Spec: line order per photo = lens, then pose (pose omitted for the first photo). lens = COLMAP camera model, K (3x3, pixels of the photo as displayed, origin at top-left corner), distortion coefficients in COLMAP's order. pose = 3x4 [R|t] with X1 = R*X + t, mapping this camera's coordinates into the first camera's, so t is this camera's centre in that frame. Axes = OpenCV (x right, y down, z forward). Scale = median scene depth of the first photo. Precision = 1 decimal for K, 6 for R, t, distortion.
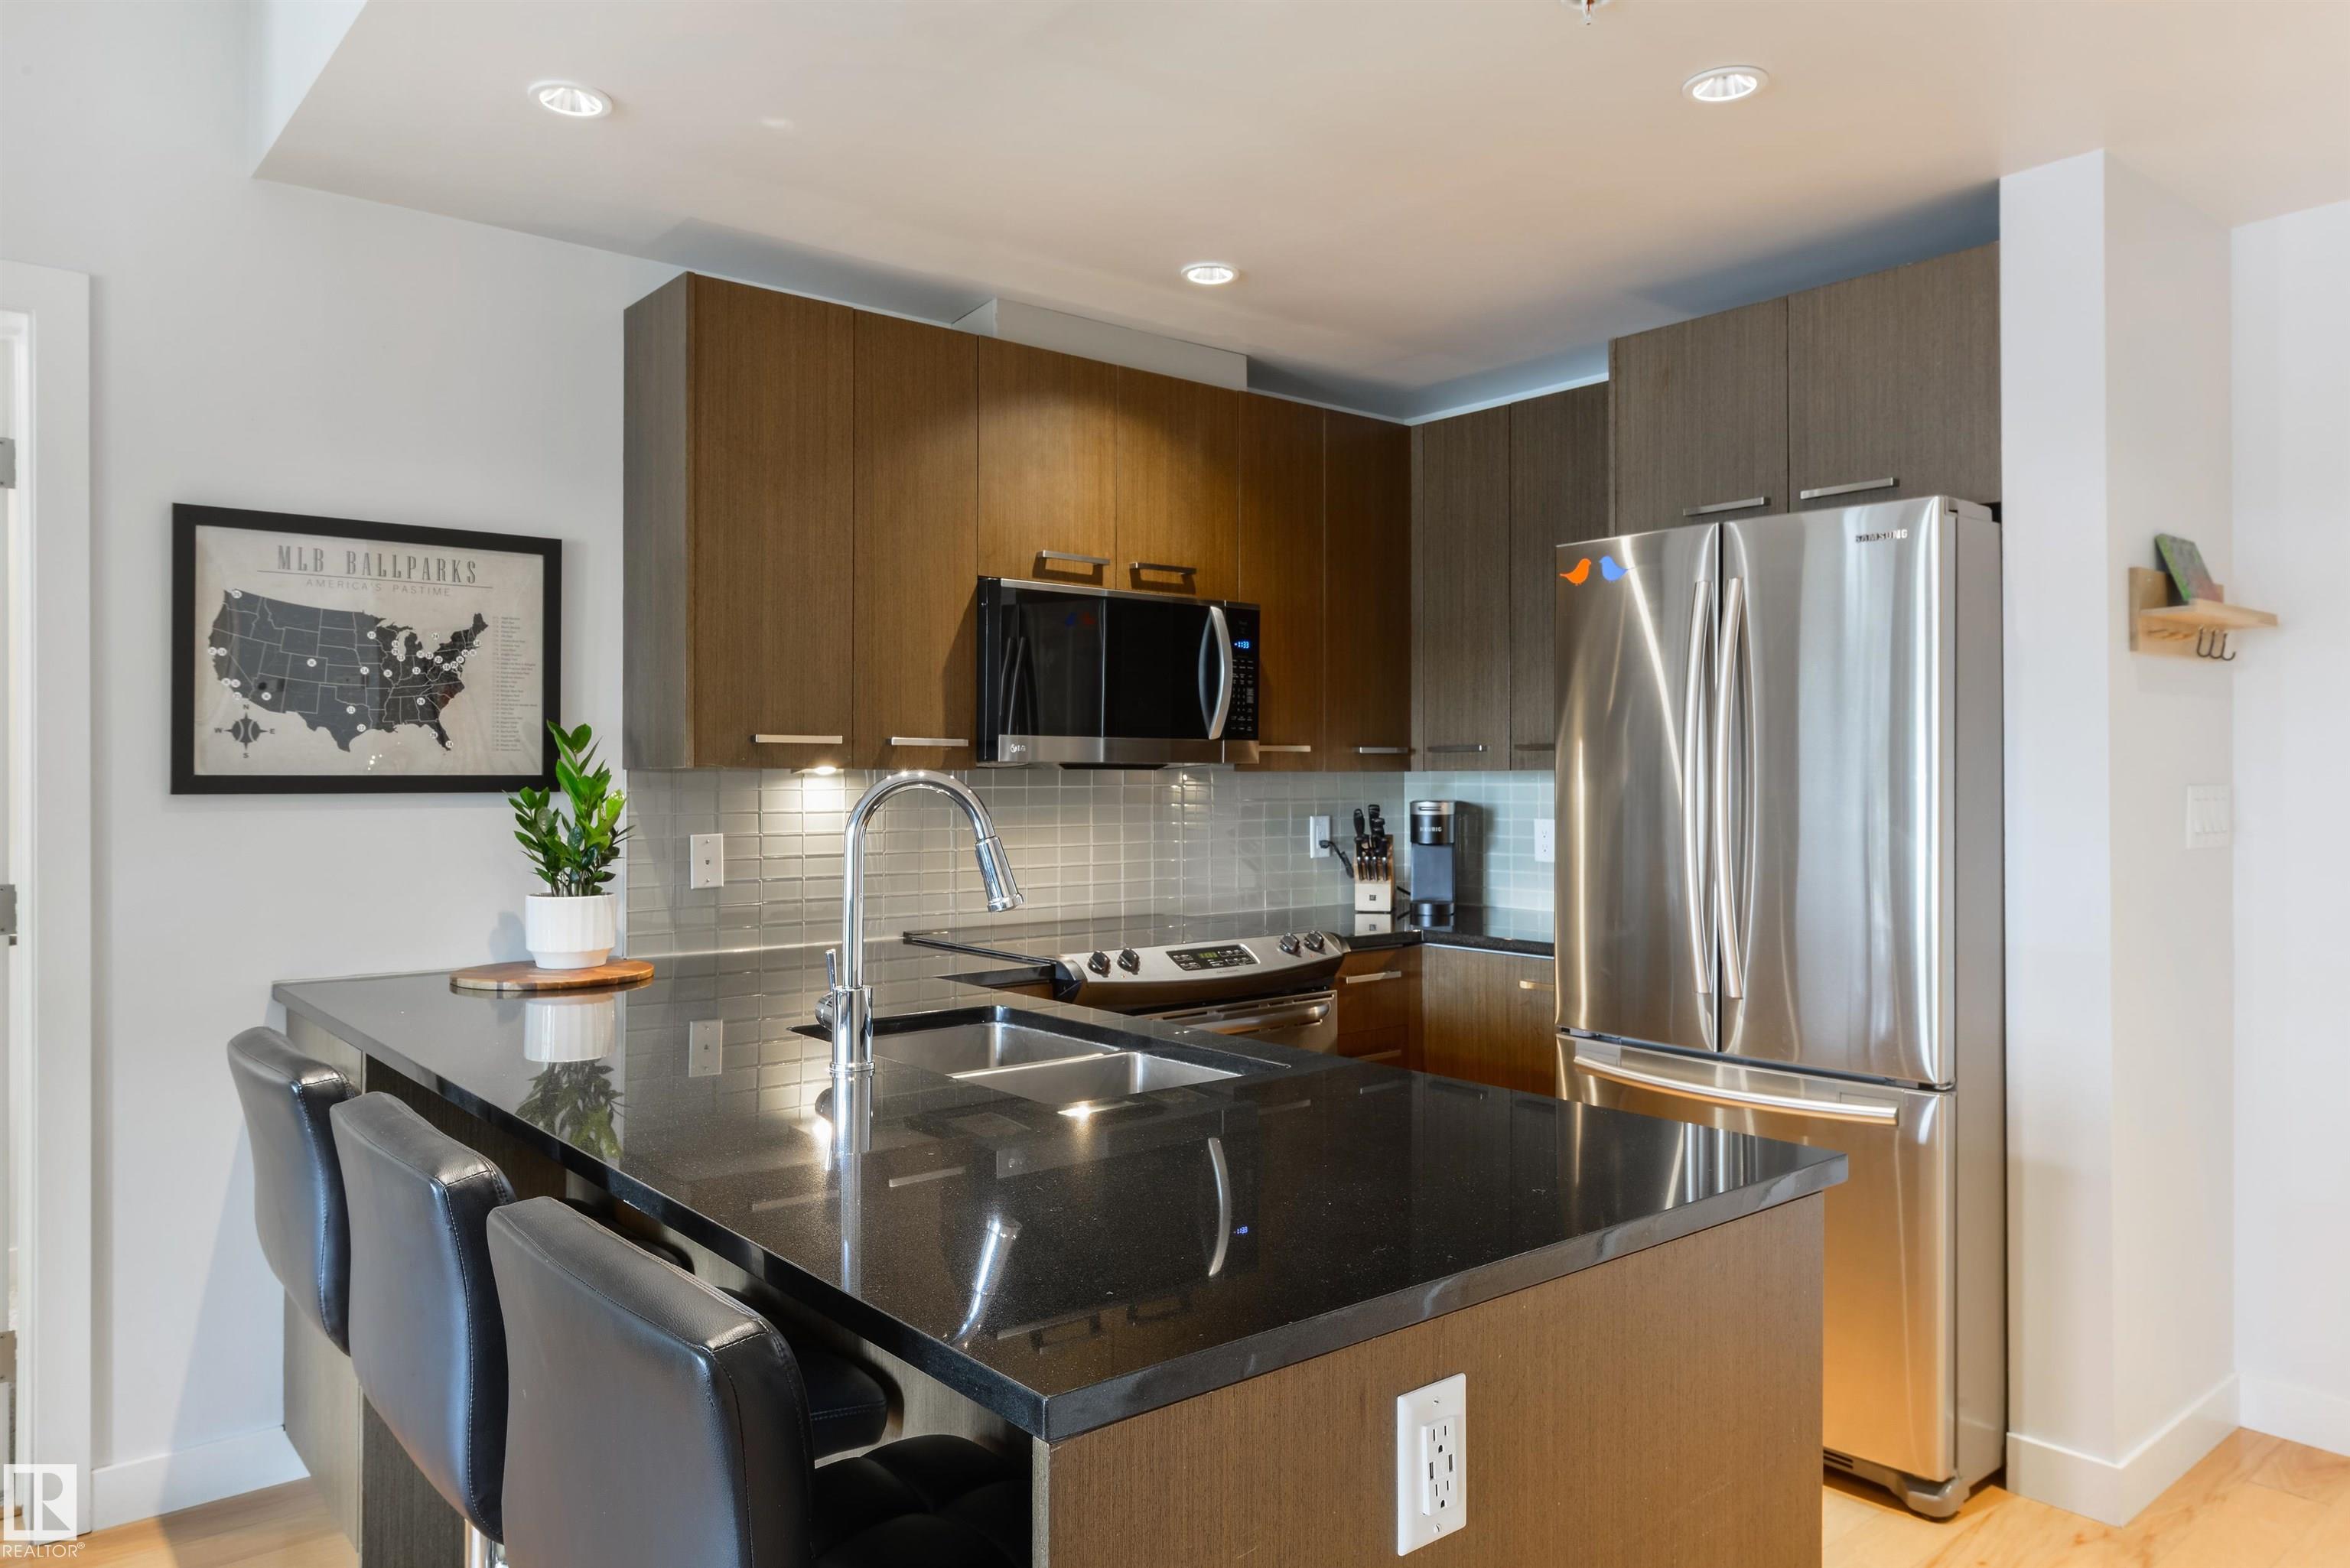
lens RADIAL K [[1592.4, 0, 1180.2], [0, 1592.4, 773.1], [0, 0, 1]] dist [-0.001075, -0.001610]
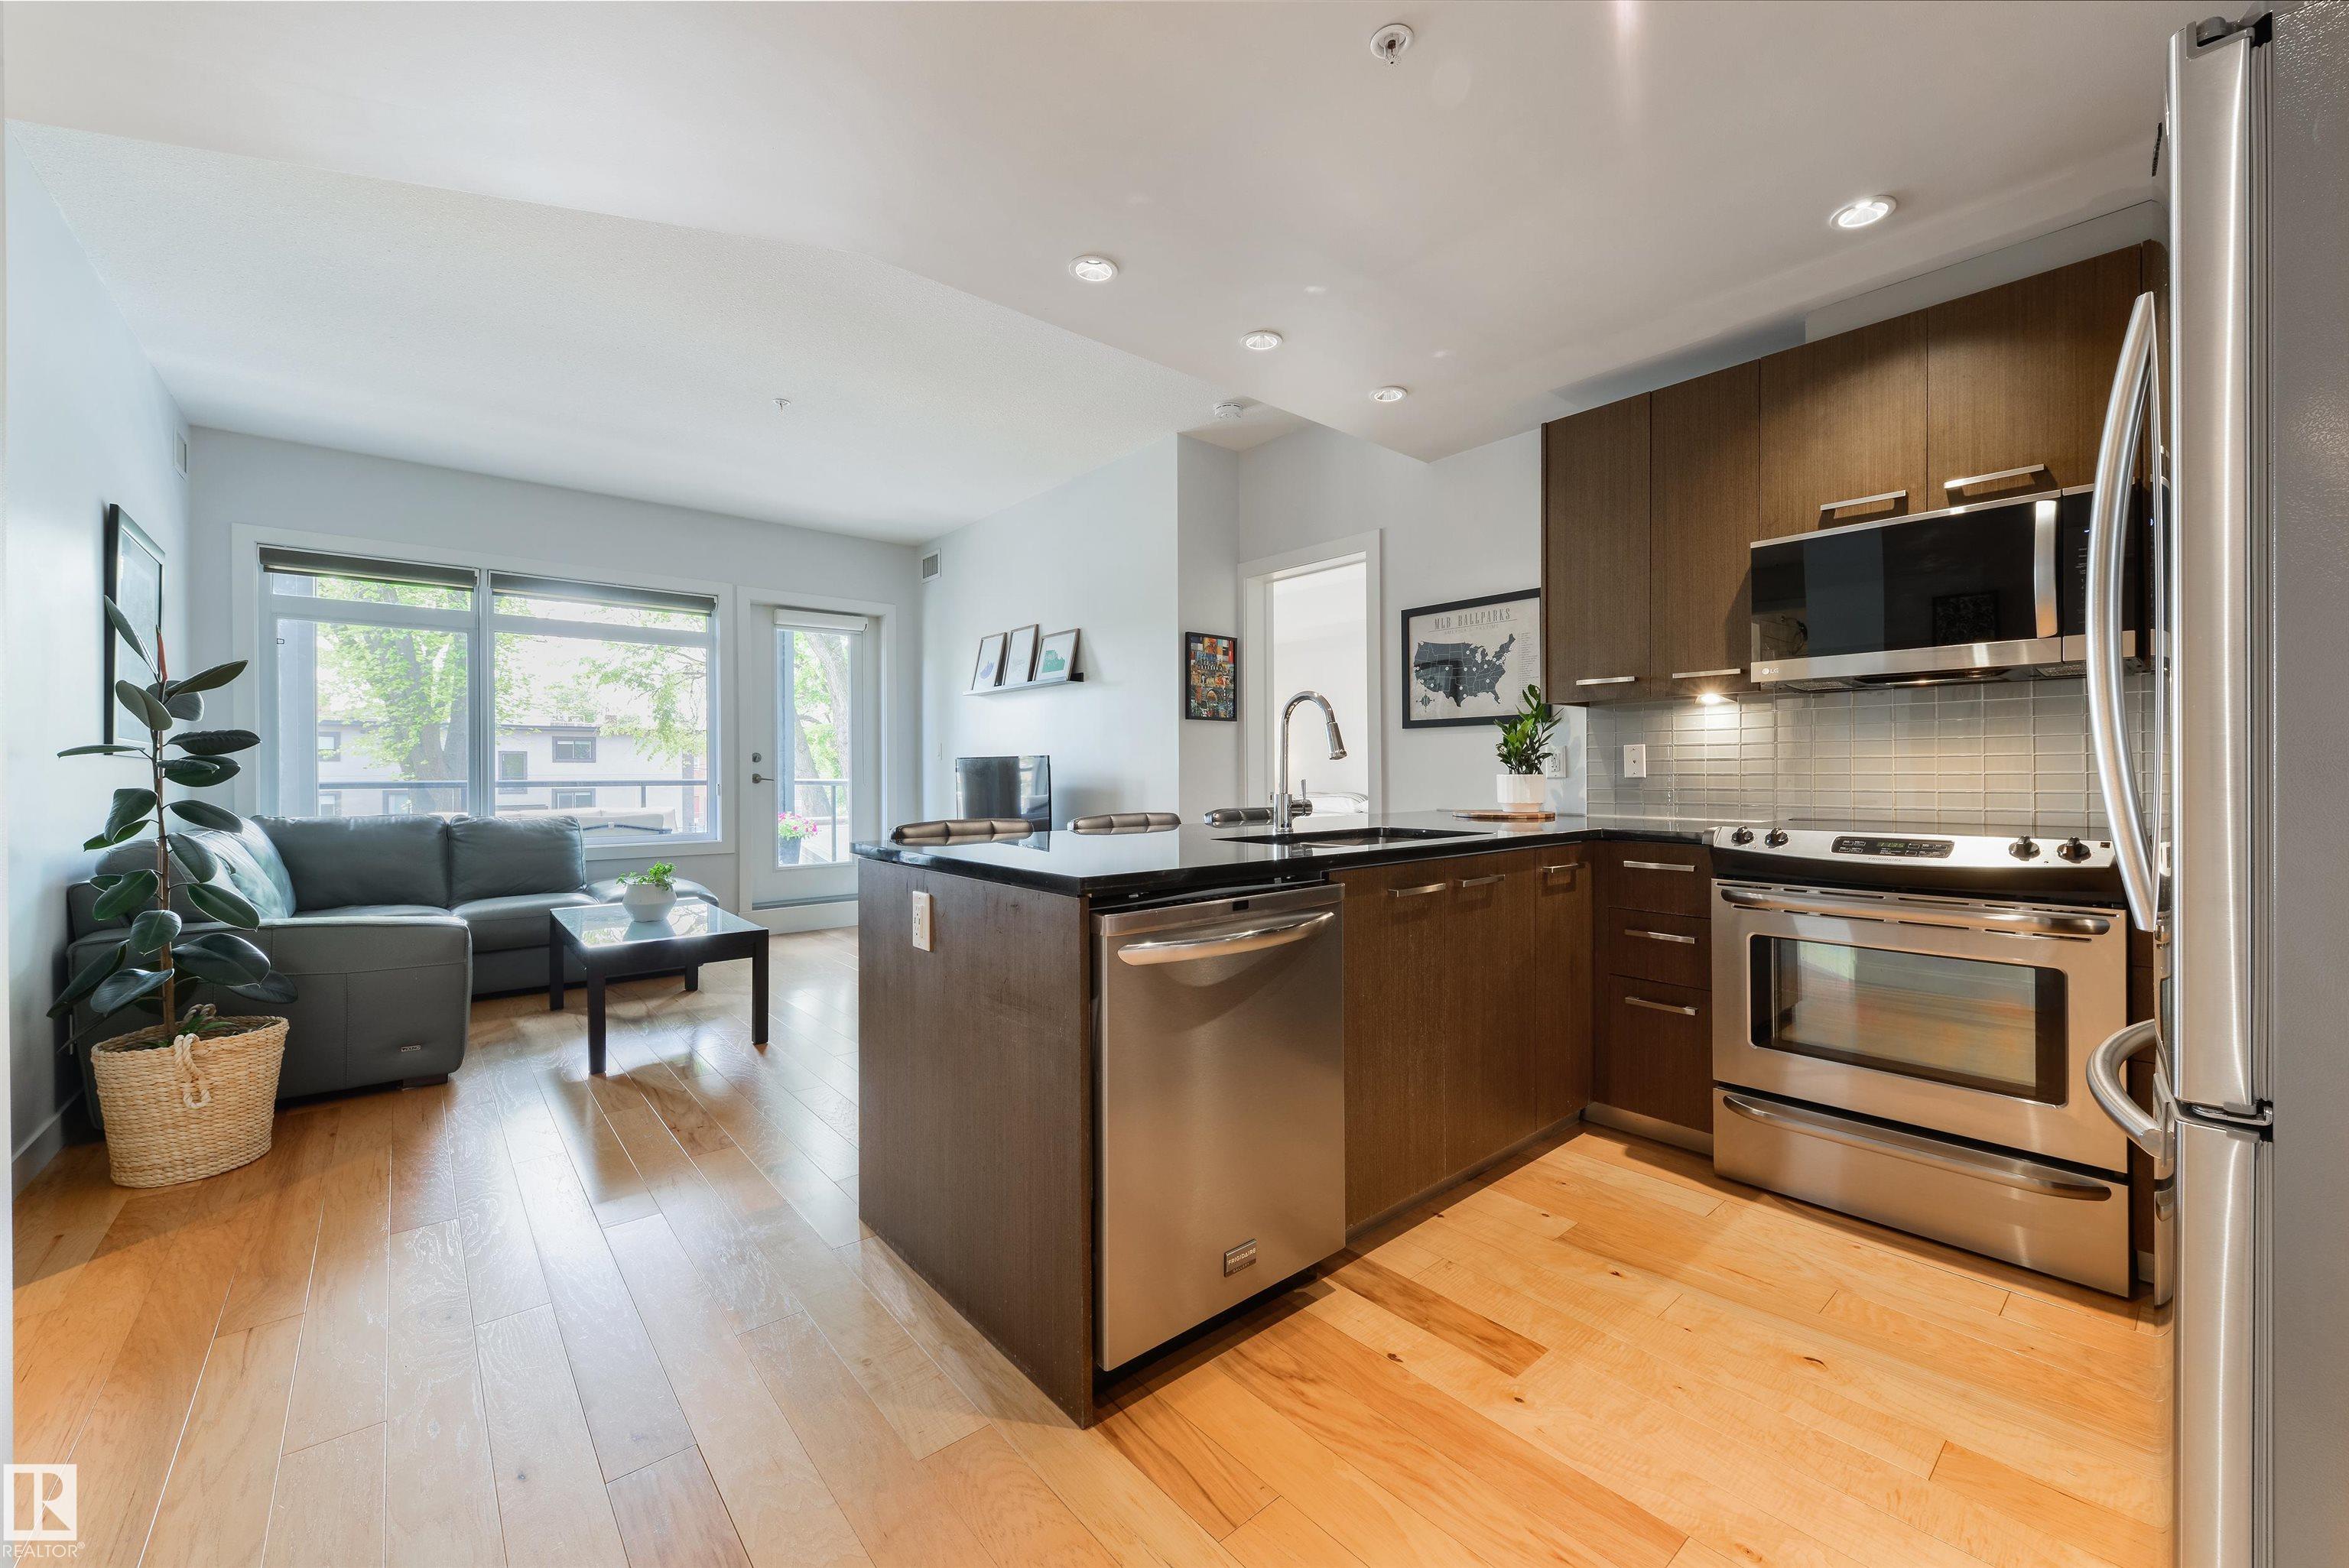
lens RADIAL K [[910.3, 0, 1181.7], [0, 910.3, 778.1], [0, 0, 1]] dist [0.002124, 0.000136]
pose [[0.009169, 0.009294, -0.999915, 0.712304], [0.008550, 0.999920, 0.009373, 0.067563], [0.999921, -0.008635, 0.009089, 0.590611]]
